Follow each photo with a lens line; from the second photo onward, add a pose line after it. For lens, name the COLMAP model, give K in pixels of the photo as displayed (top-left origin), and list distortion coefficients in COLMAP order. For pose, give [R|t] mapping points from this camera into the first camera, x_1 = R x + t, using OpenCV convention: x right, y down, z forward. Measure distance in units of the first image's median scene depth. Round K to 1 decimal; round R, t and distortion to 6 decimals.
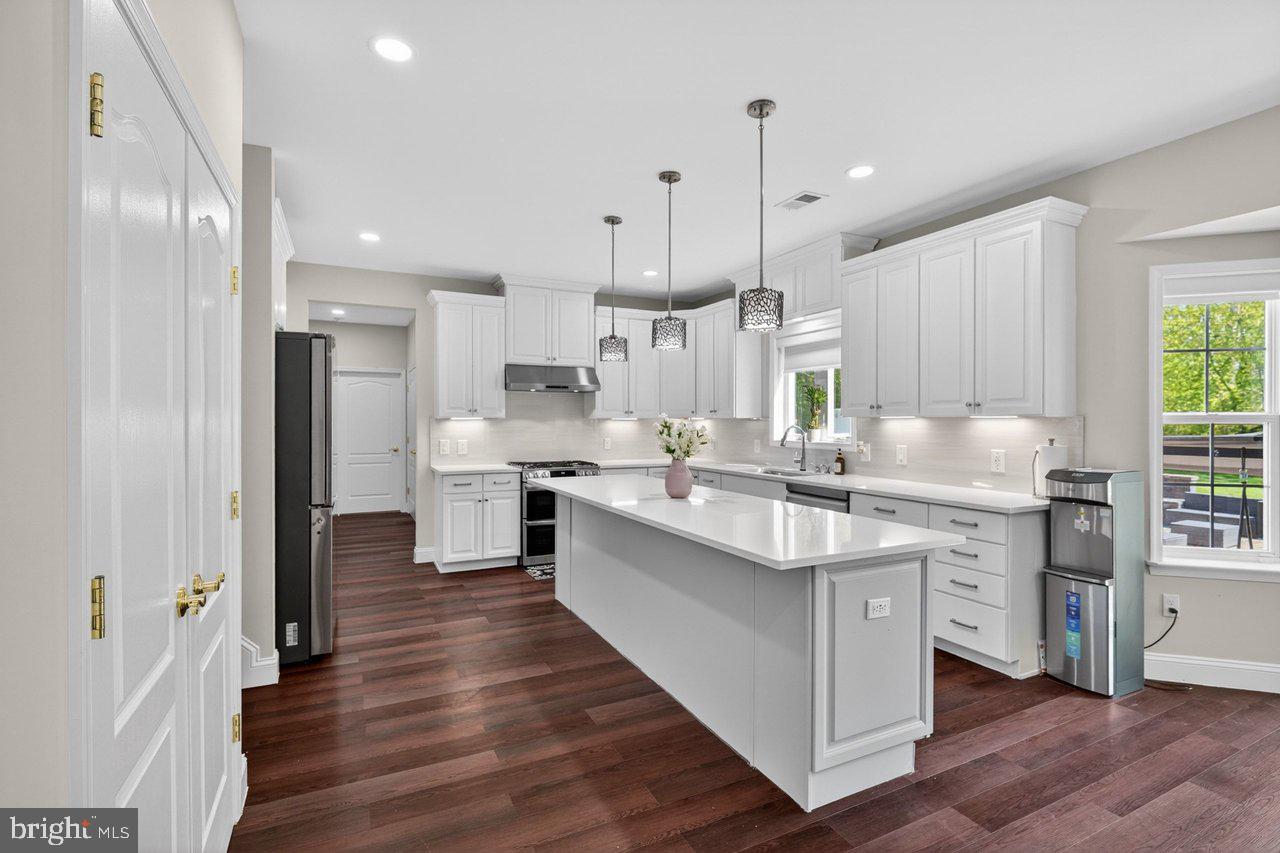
lens RADIAL K [[604.9, 0, 642.3], [0, 604.9, 423.9], [0, 0, 1]] dist [-0.007870, -0.000043]
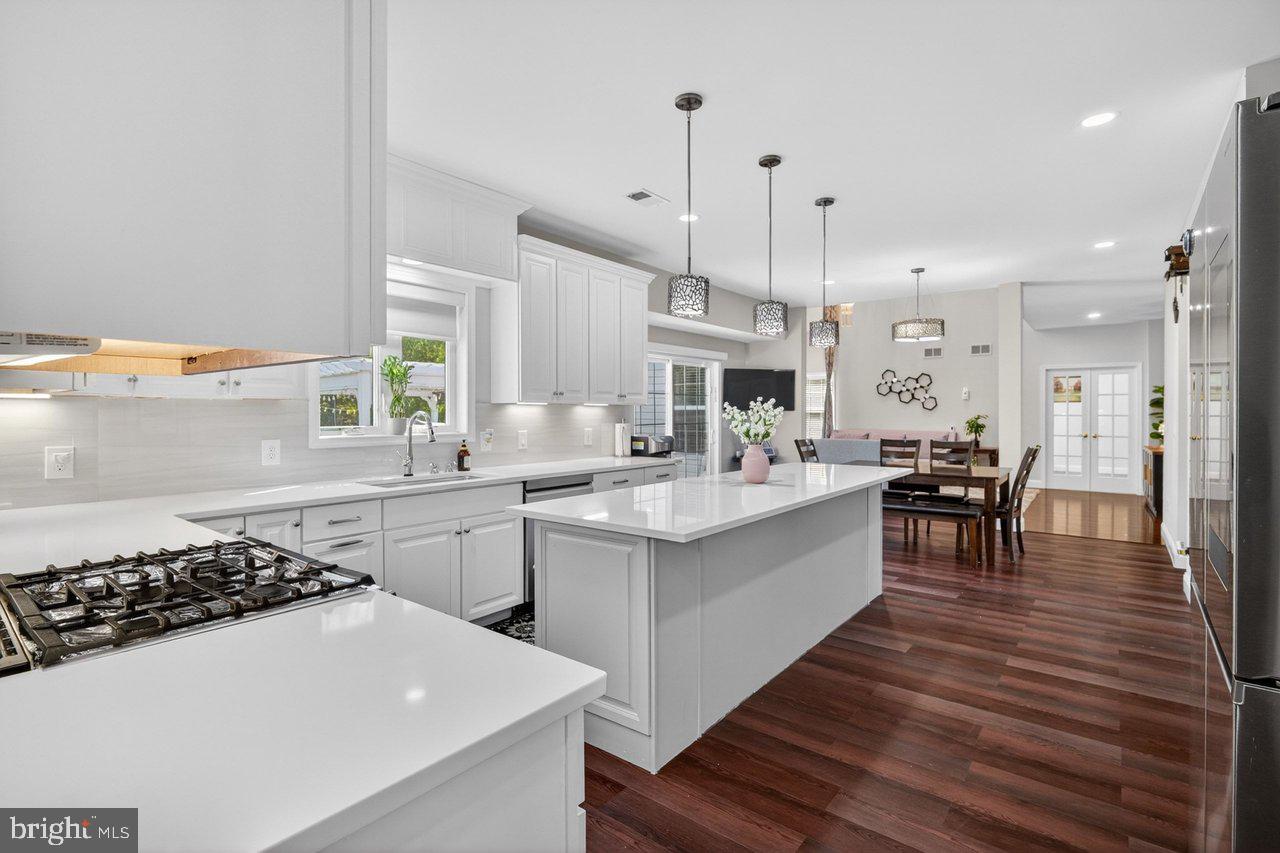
lens RADIAL K [[604.9, 0, 639.8], [0, 604.9, 415.5], [0, 0, 1]] dist [-0.007870, -0.000043]
pose [[-0.440915, -0.010531, 0.897487, -0.573684], [0.000219, 0.999930, 0.011840, -0.002197], [-0.897549, 0.005417, -0.440882, 1.238216]]
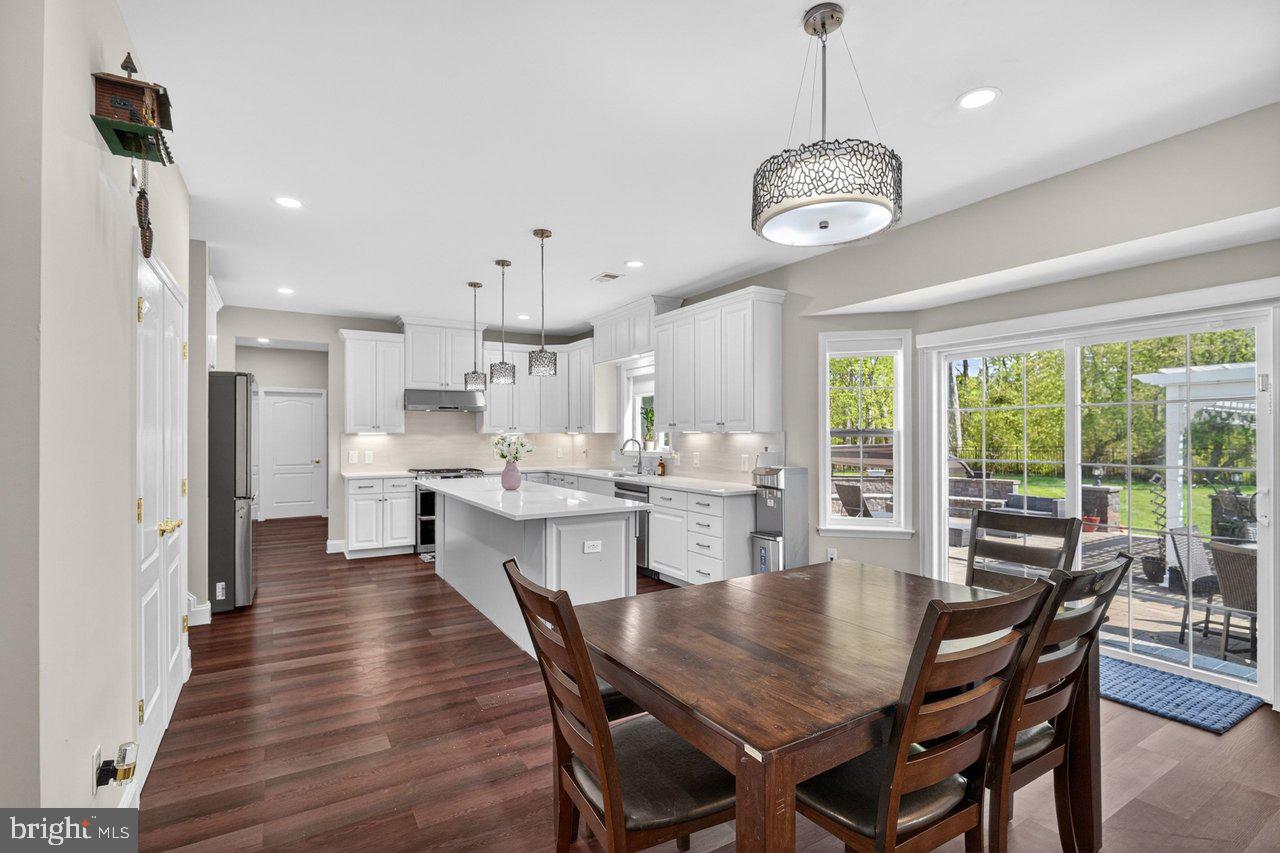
lens RADIAL K [[604.9, 0, 645.2], [0, 604.9, 433.5], [0, 0, 1]] dist [-0.007870, -0.000043]
pose [[0.995883, -0.001695, 0.090637, 0.188635], [0.002426, 0.999965, -0.007956, 0.002481], [-0.090620, 0.008143, 0.995852, -0.333747]]
